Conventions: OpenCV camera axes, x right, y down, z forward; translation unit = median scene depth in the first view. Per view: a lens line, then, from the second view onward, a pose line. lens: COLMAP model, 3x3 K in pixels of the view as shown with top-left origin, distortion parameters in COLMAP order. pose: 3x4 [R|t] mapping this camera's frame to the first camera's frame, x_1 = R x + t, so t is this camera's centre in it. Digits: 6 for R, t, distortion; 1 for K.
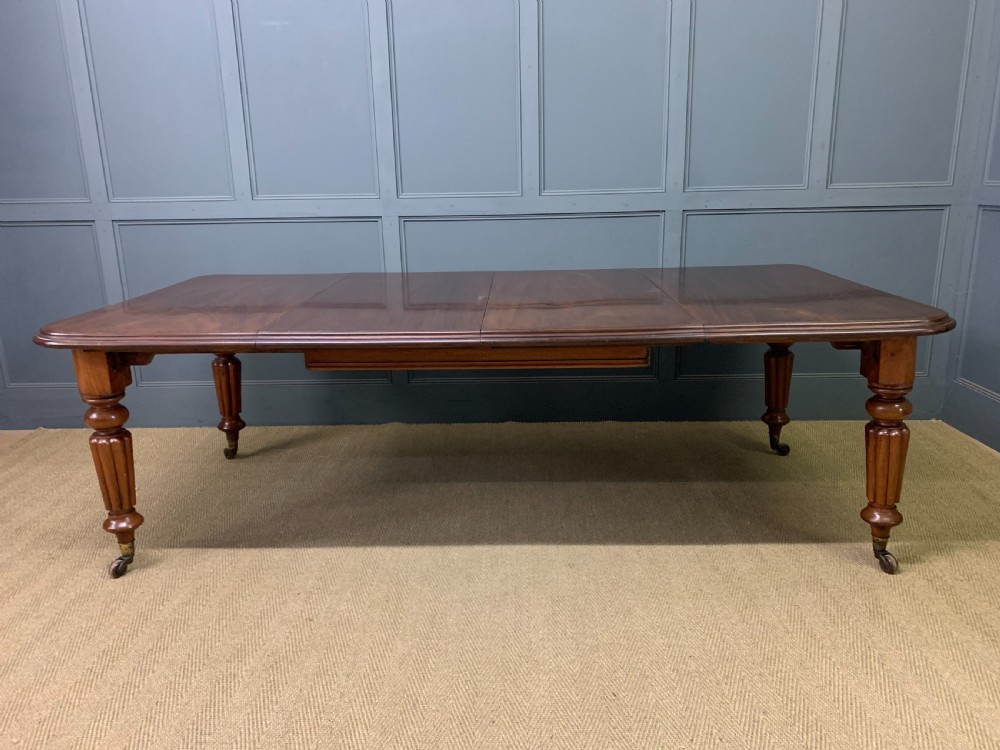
lens RADIAL K [[773.8, 0, 500.0], [0, 773.8, 375.0], [0, 0, 1]] dist [0.012140, -0.002688]
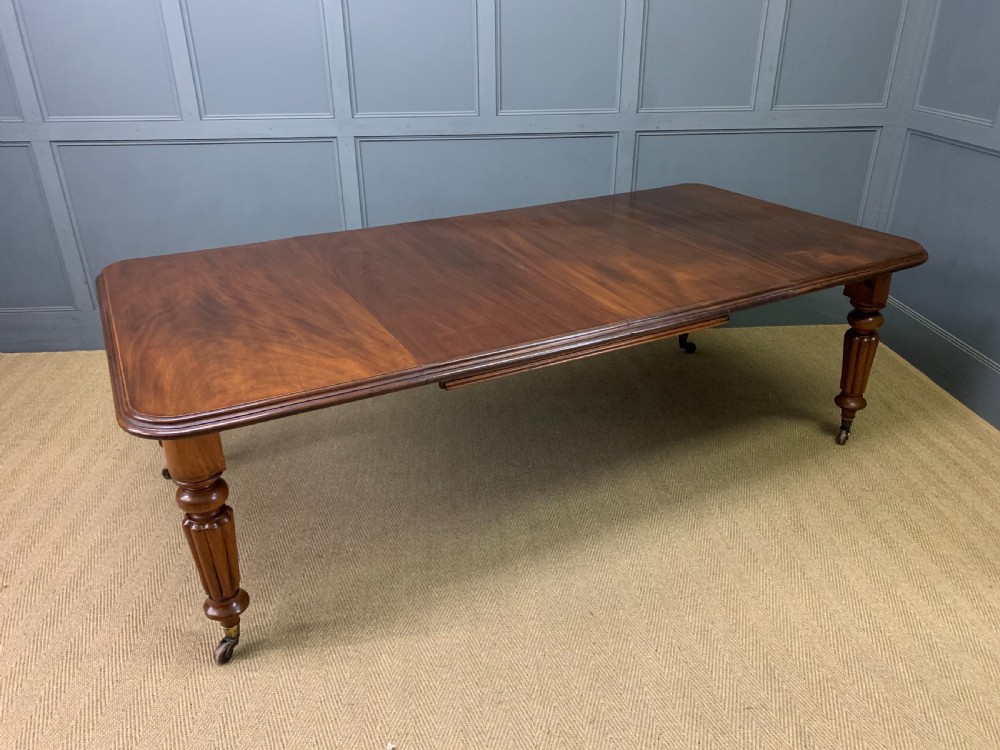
lens RADIAL K [[771.1, 0, 503.0], [0, 771.1, 380.5], [0, 0, 1]] dist [0.010637, 0.000842]
pose [[0.994587, -0.033133, 0.098479, -0.069370], [0.012479, 0.979026, 0.203355, -0.136891], [-0.103151, -0.201025, 0.974140, -0.062059]]
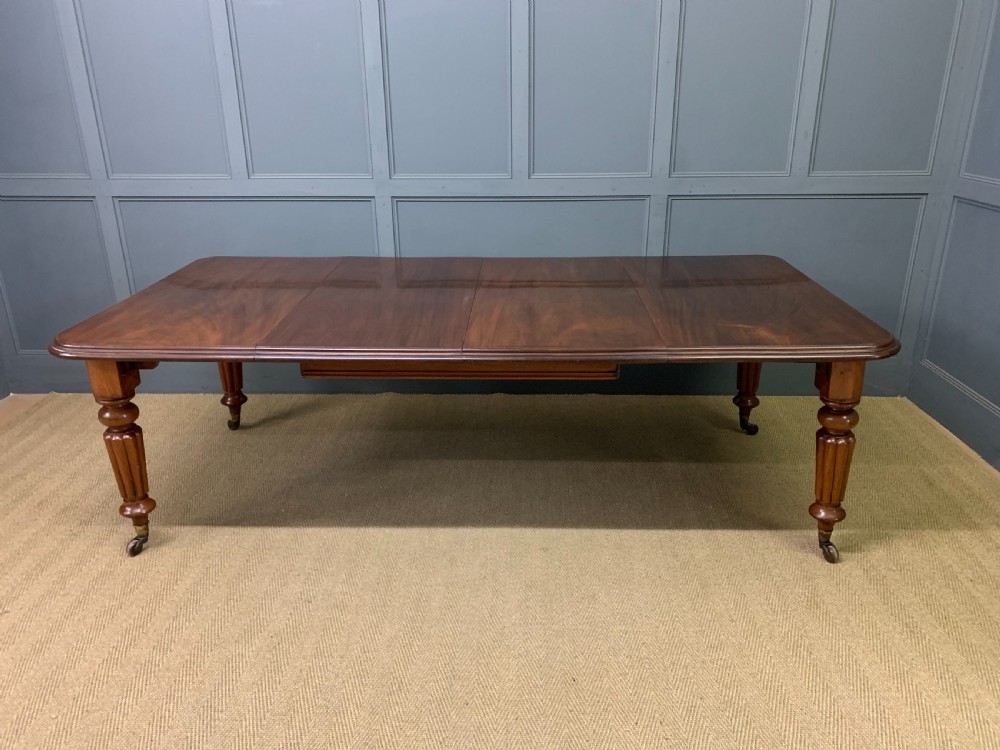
lens RADIAL K [[771.1, 0, 503.0], [0, 771.1, 380.5], [0, 0, 1]] dist [0.010637, 0.000842]
pose [[0.999918, 0.012607, 0.002249, 0.024891], [-0.012781, 0.993536, 0.112800, -0.111504], [-0.000813, -0.112819, 0.993615, -0.062422]]
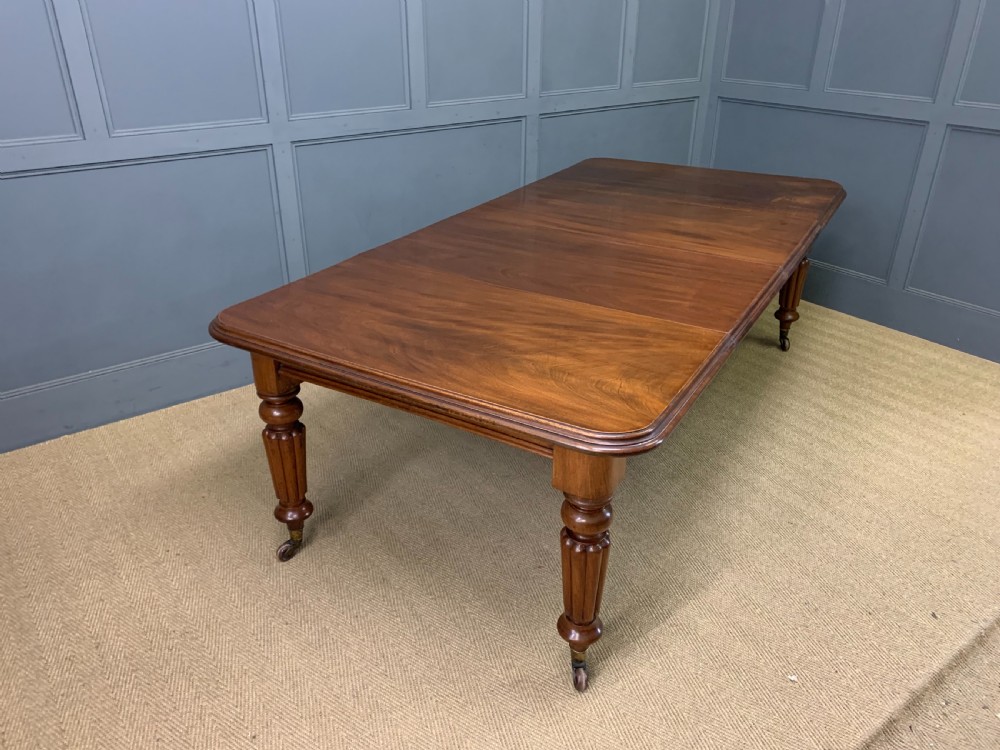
lens RADIAL K [[771.1, 0, 503.0], [0, 771.1, 380.5], [0, 0, 1]] dist [0.010637, 0.000842]
pose [[0.782082, -0.262407, 0.565235, -0.710082], [0.139529, 0.957730, 0.251563, -0.185006], [-0.607355, -0.117877, 0.785637, 0.185434]]
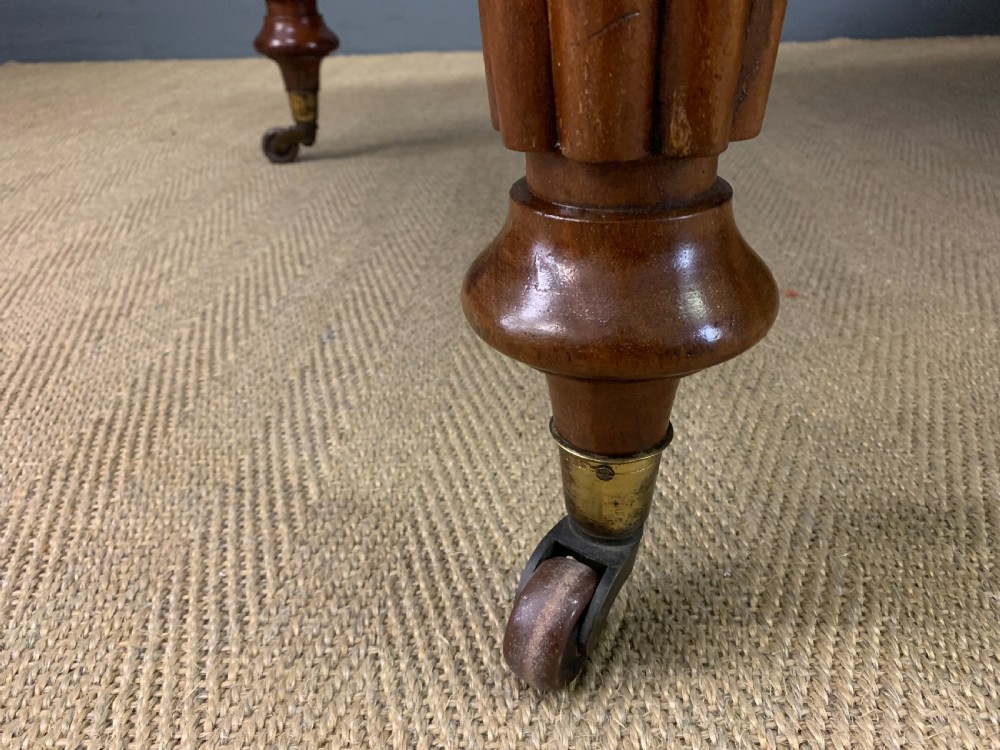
lens RADIAL K [[771.1, 0, 503.0], [0, 771.1, 380.5], [0, 0, 1]] dist [0.010637, 0.000842]
pose [[0.999312, 0.009970, -0.035709, -0.293540], [-0.000584, 0.967274, 0.253734, 0.228695], [0.037070, -0.253539, 0.966615, 0.579278]]
